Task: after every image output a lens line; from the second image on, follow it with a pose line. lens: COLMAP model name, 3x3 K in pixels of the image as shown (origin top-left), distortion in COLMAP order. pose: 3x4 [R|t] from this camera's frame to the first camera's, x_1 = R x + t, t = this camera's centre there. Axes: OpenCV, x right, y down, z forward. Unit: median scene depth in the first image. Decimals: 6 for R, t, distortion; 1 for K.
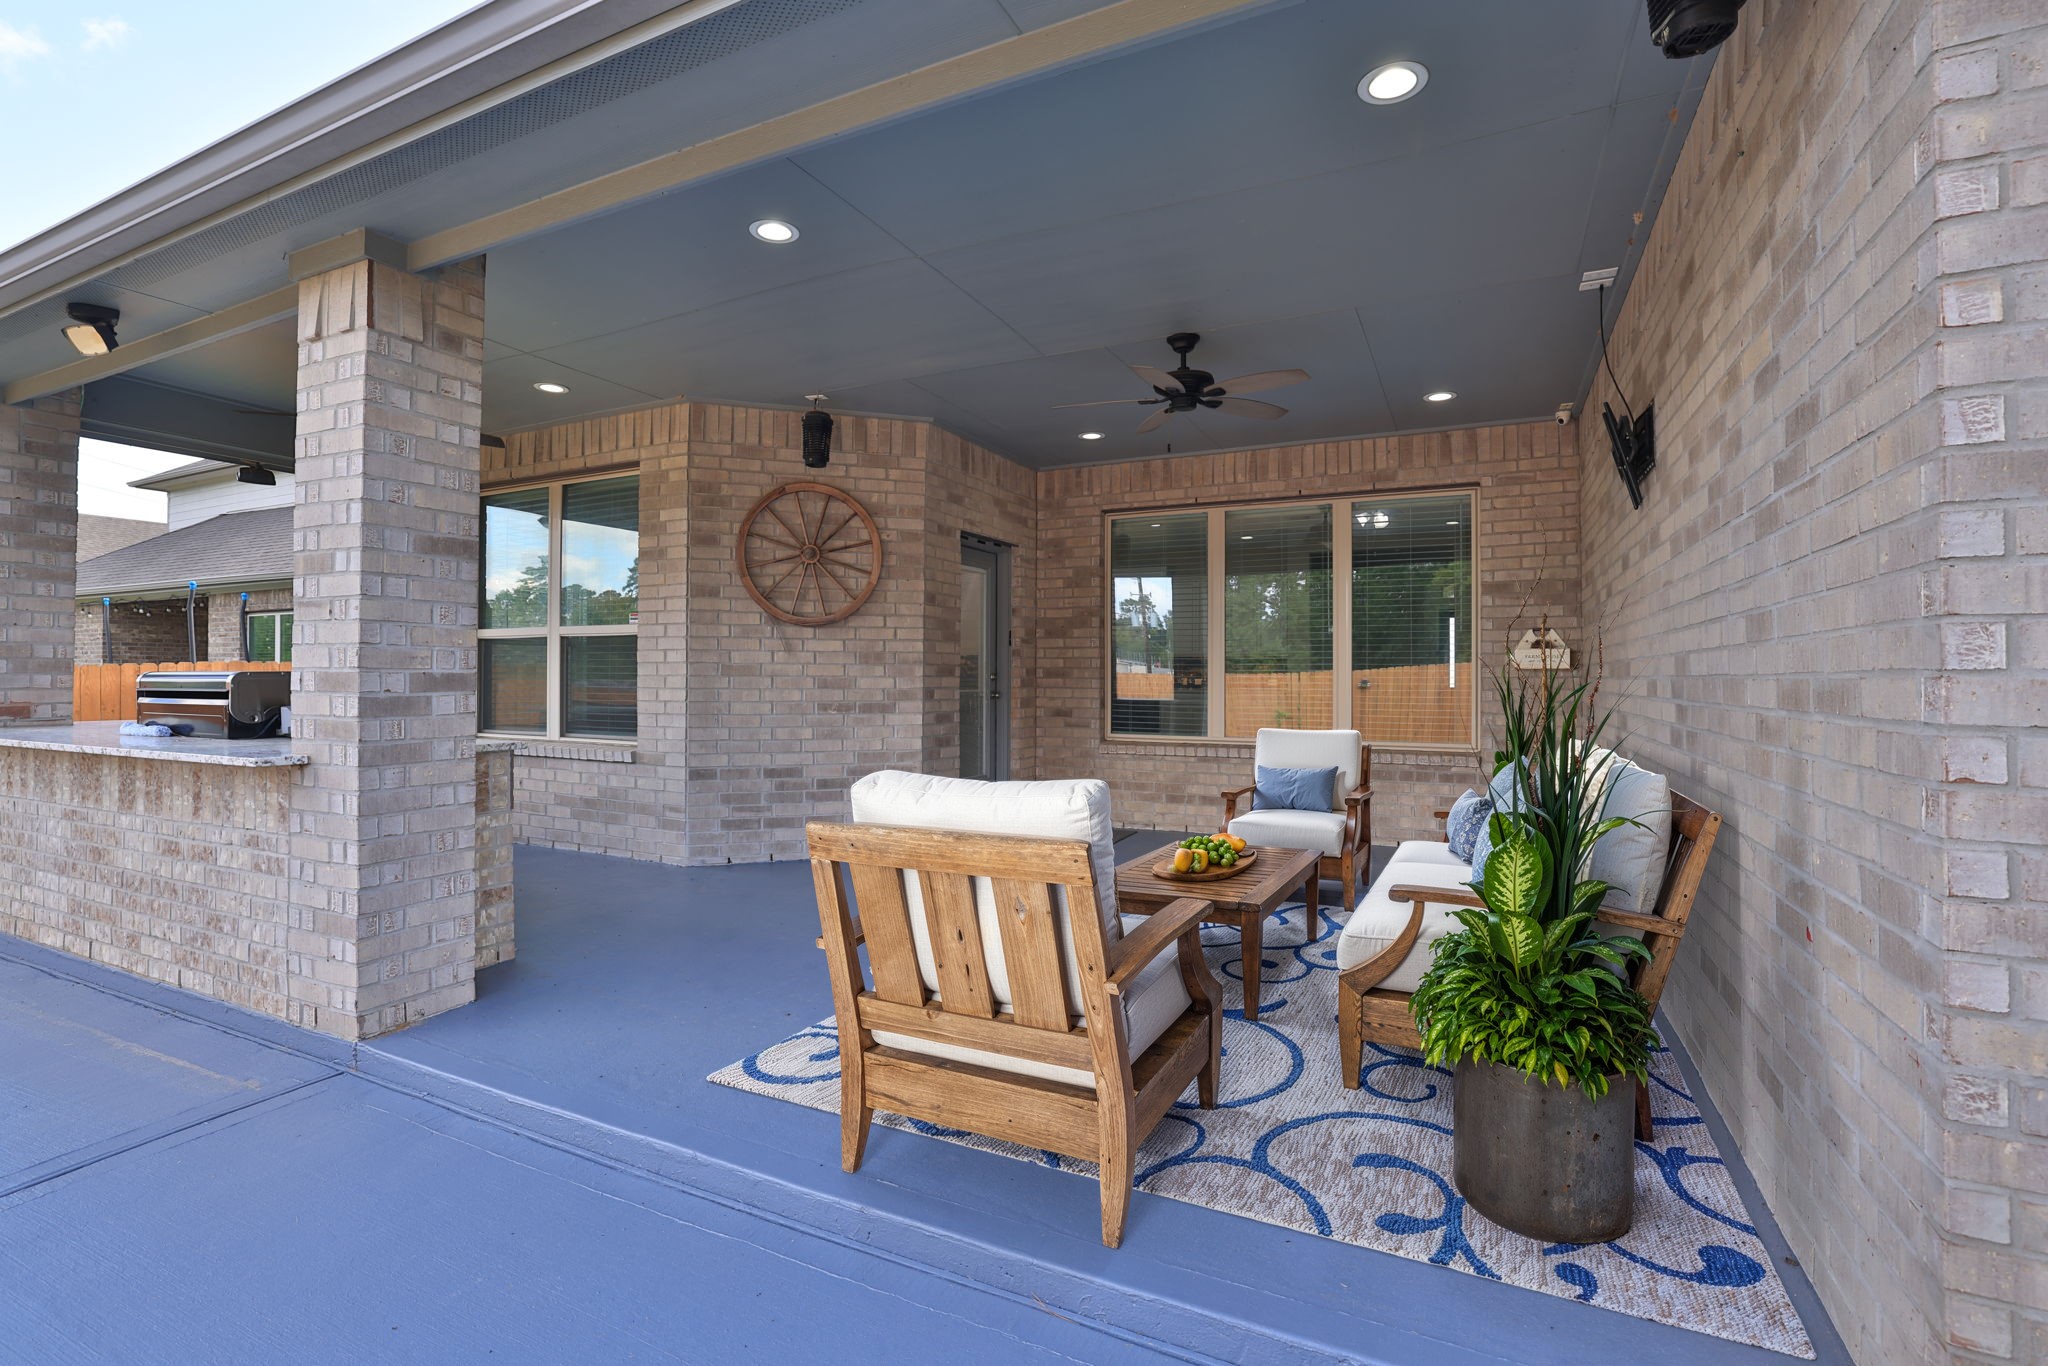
lens RADIAL K [[927.8, 0, 1029.5], [0, 927.8, 673.8], [0, 0, 1]] dist [-0.038722, 0.002442]
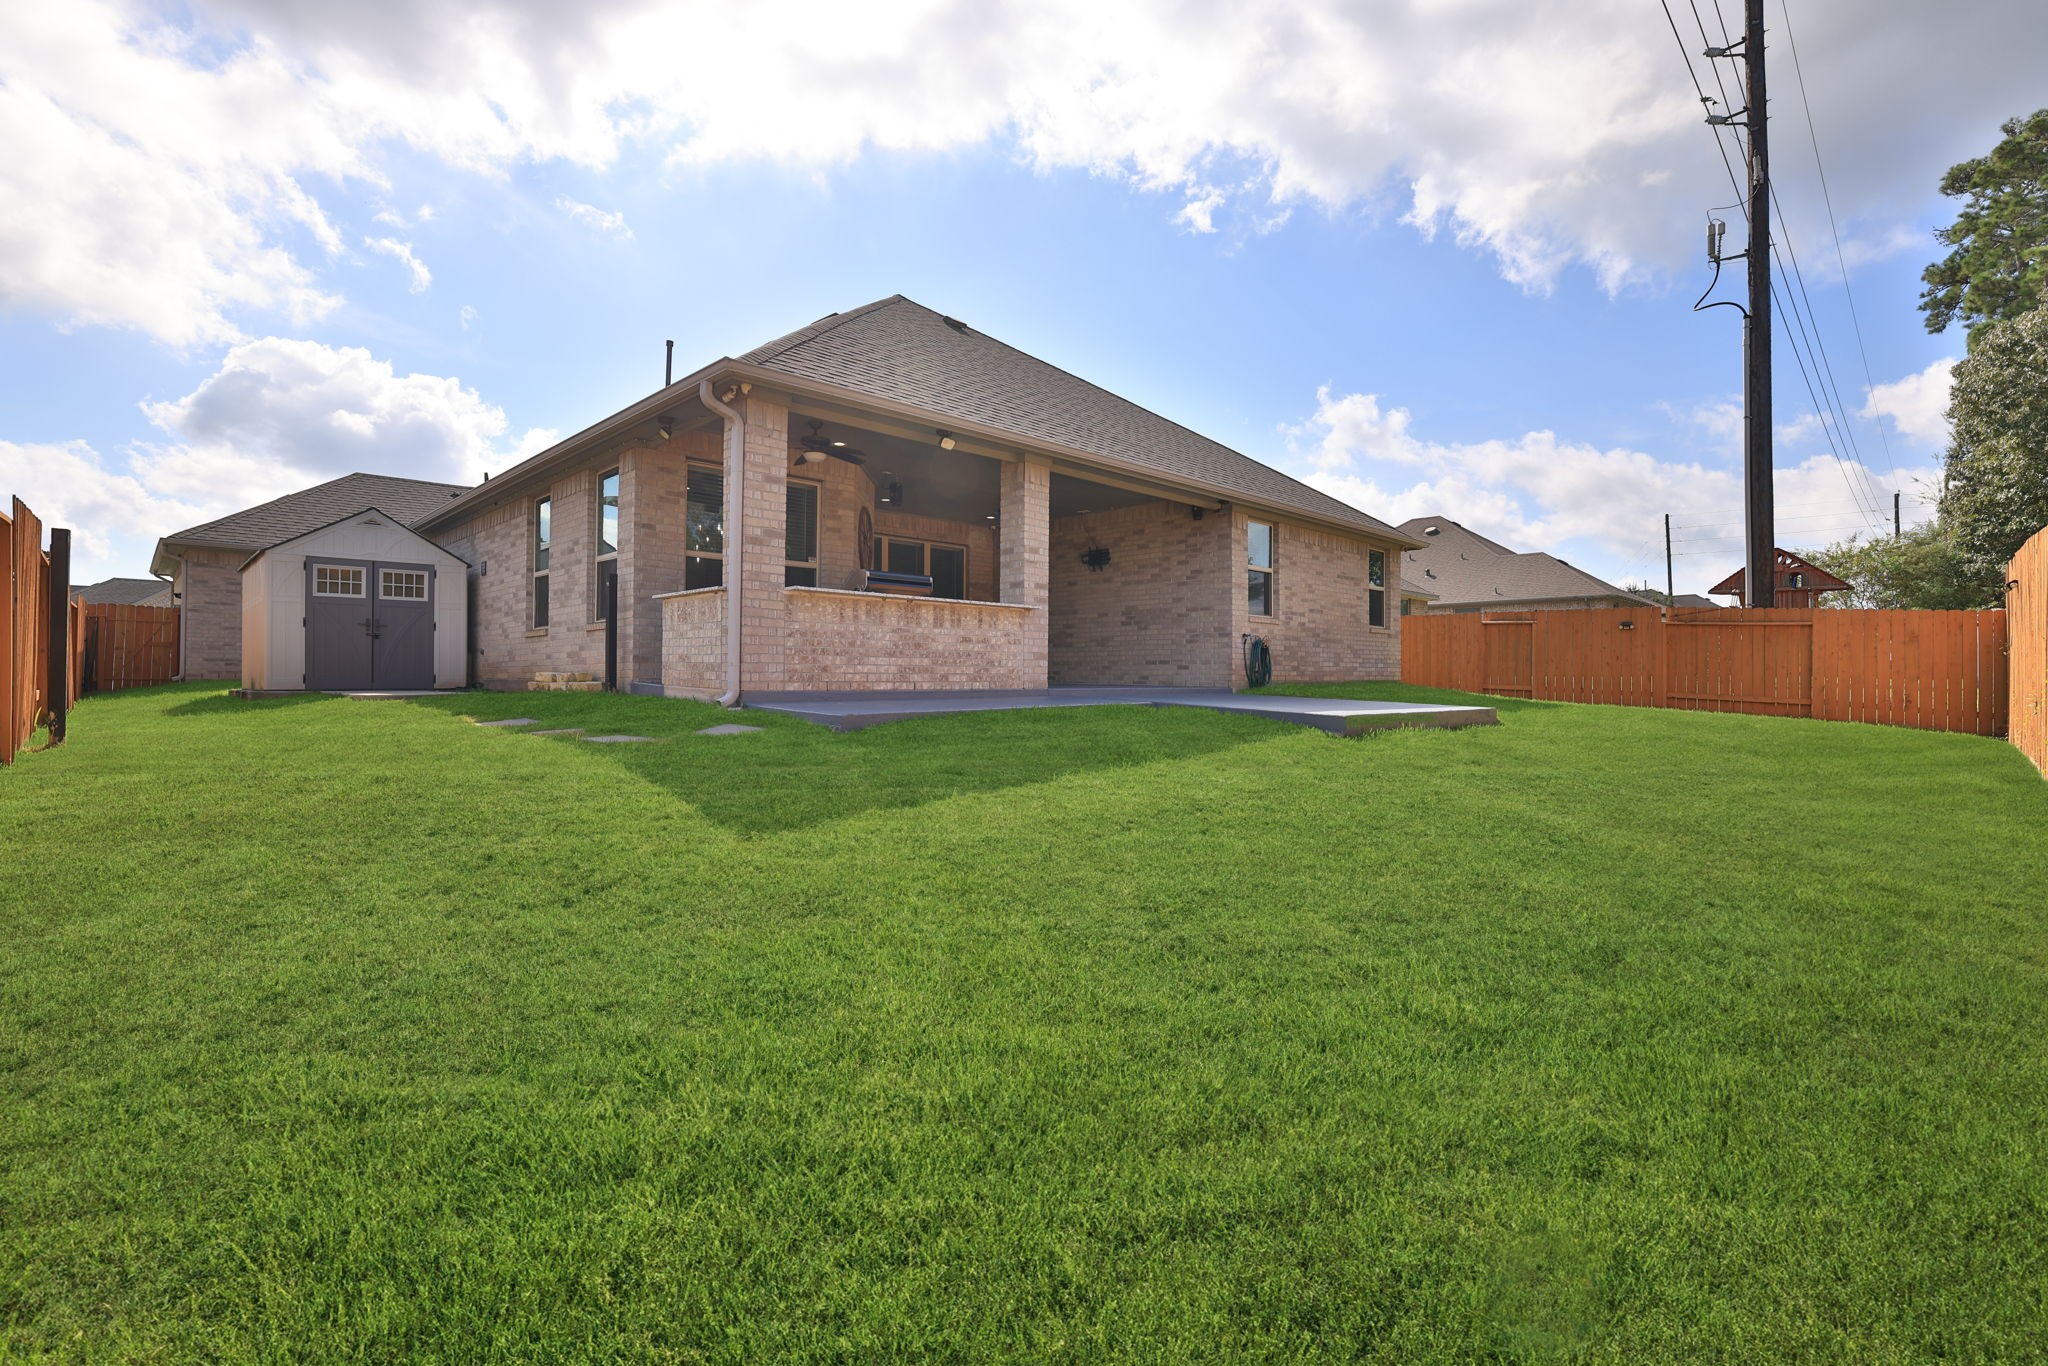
lens RADIAL K [[927.8, 0, 1040.1], [0, 927.8, 676.9], [0, 0, 1]] dist [-0.038722, 0.002442]
pose [[0.322470, 0.000808, 0.946579, -3.711067], [-0.005620, 0.999984, 0.001061, 0.315755], [-0.946563, -0.005662, 0.322469, -0.134922]]
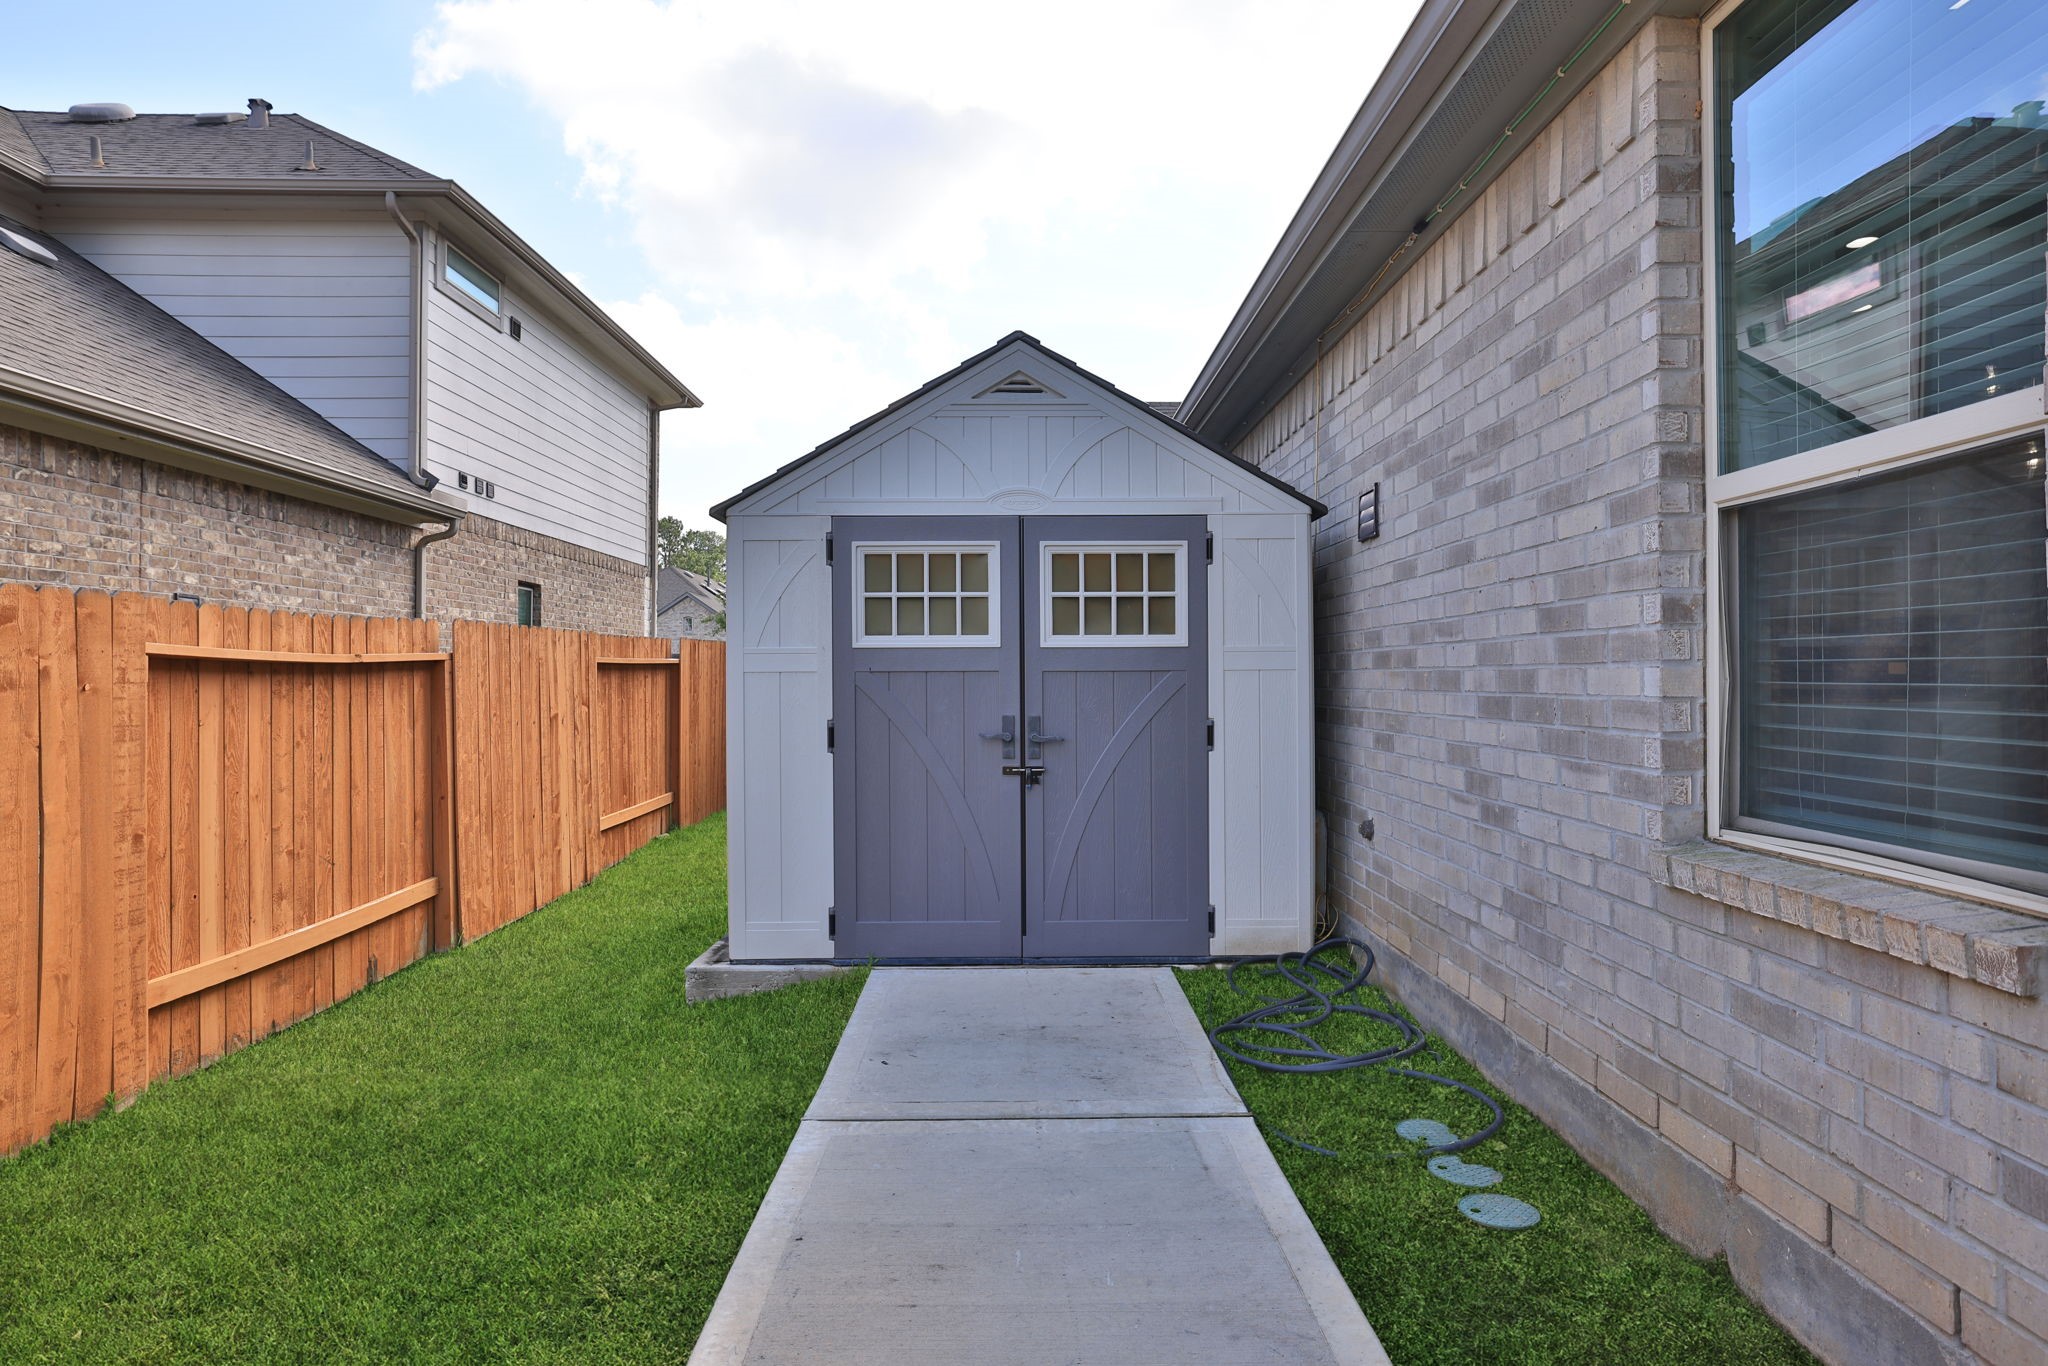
lens RADIAL K [[1106.1, 0, 1039.6], [0, 1106.1, 677.7], [0, 0, 1]] dist [-0.003864, 0.000558]
pose [[0.891313, -0.003889, 0.453371, -1.699811], [0.000786, 0.999975, 0.007033, 0.049270], [-0.453387, -0.005912, 0.891294, 2.405569]]
